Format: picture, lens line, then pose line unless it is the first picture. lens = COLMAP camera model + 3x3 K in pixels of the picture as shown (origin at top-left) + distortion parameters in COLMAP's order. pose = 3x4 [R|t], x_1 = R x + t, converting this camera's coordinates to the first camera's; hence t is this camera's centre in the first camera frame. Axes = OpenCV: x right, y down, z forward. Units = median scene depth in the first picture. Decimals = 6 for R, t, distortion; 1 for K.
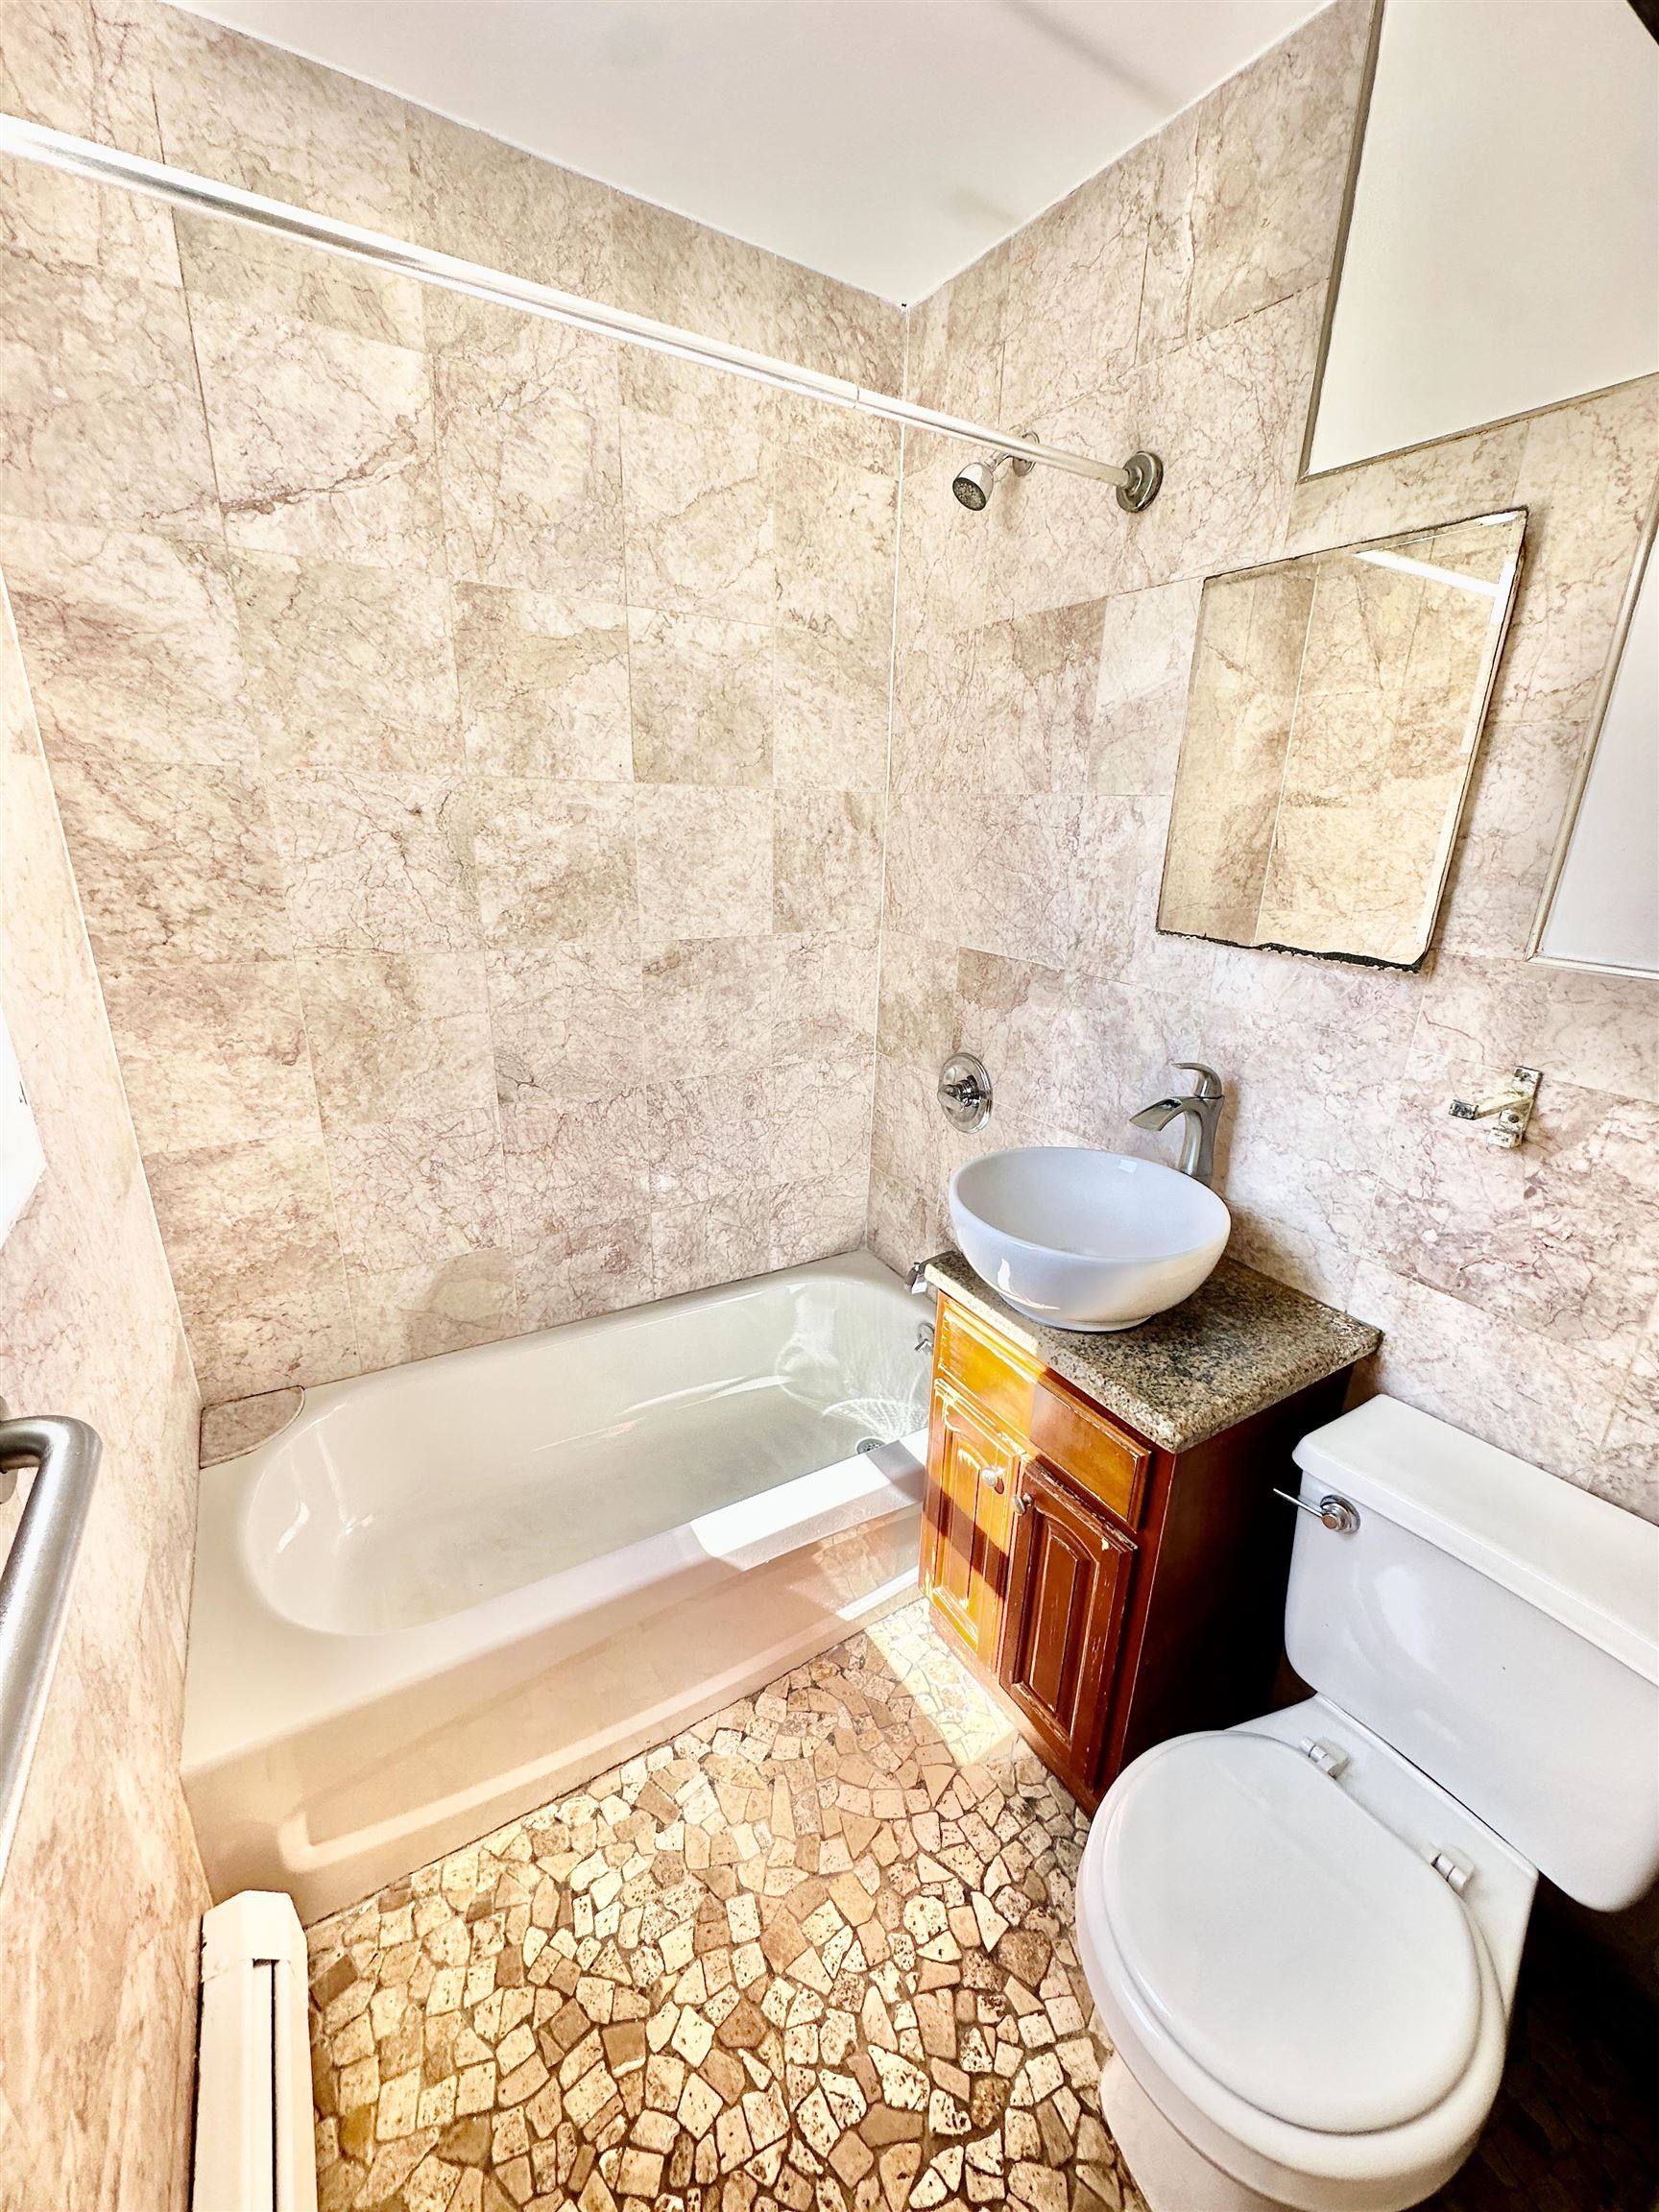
lens RADIAL K [[887.0, 0, 828.0], [0, 887.0, 1108.2], [0, 0, 1]] dist [-0.003208, 0.000328]
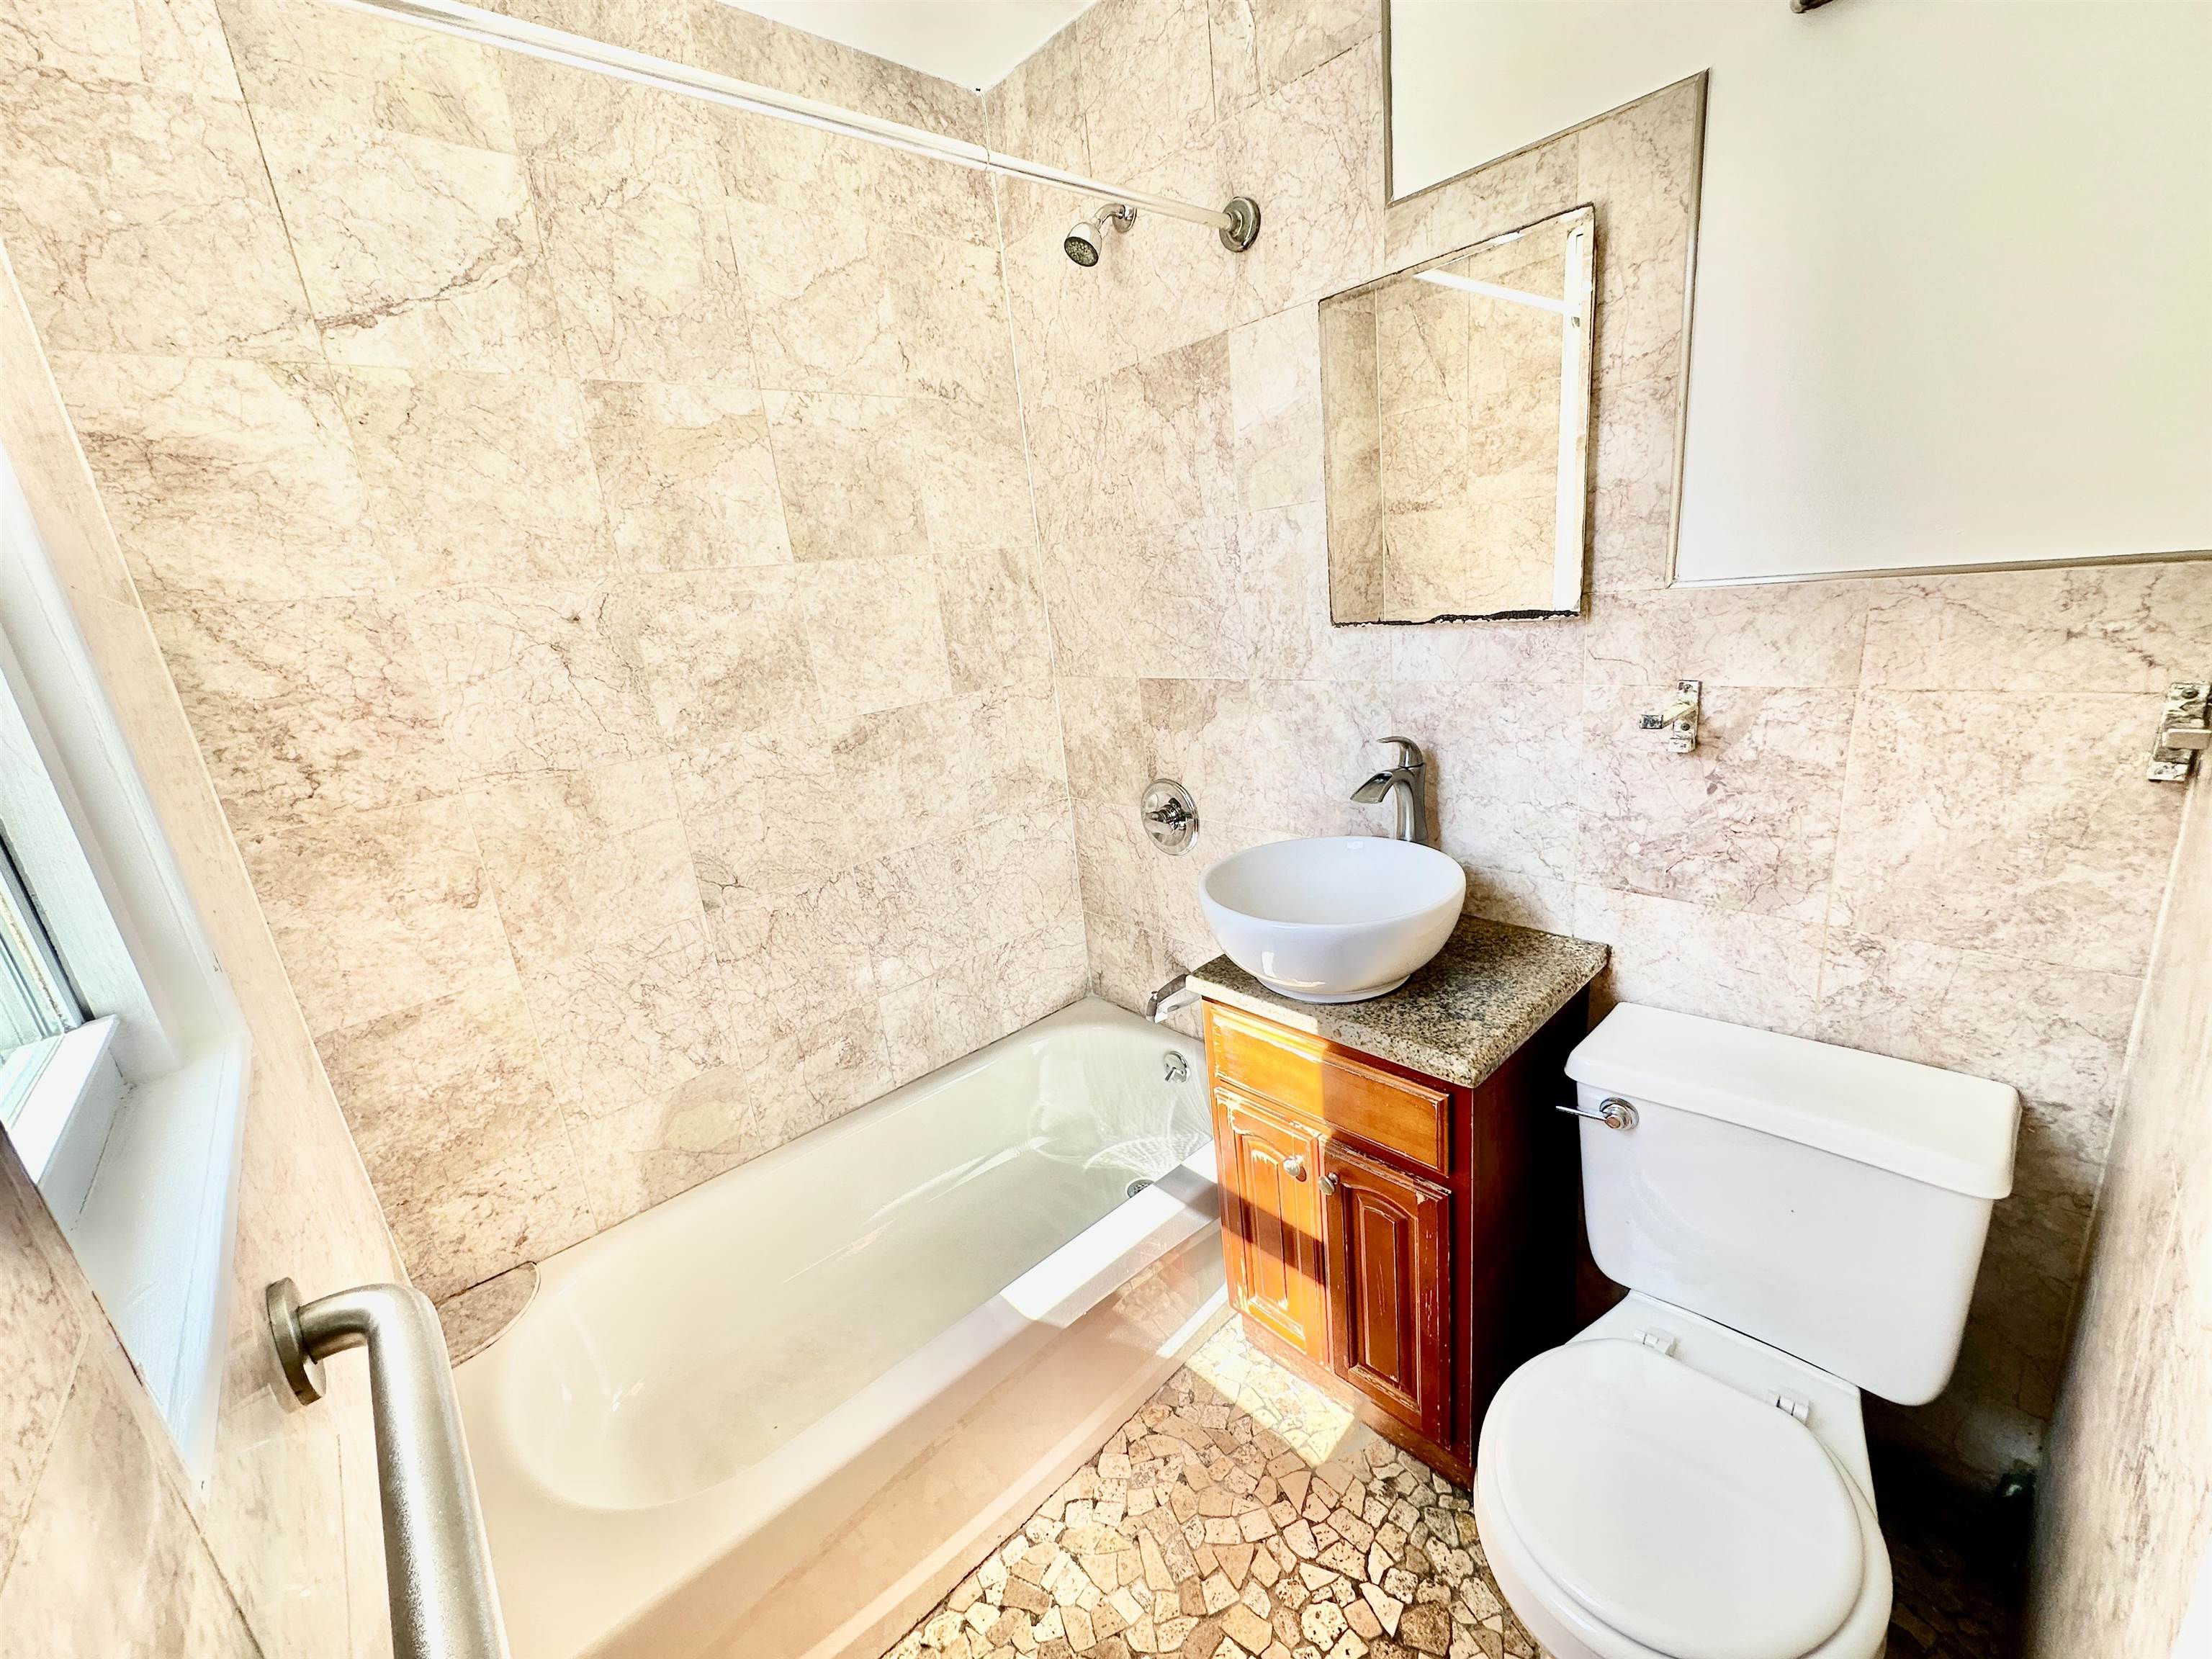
lens RADIAL K [[887.0, 0, 1104.3], [0, 887.0, 831.9], [0, 0, 1]] dist [-0.003208, 0.000328]
pose [[0.972467, -0.179581, 0.148520, -0.102513], [0.187639, 0.981338, -0.042036, 0.039092], [-0.138199, 0.068747, 0.988016, -0.001360]]
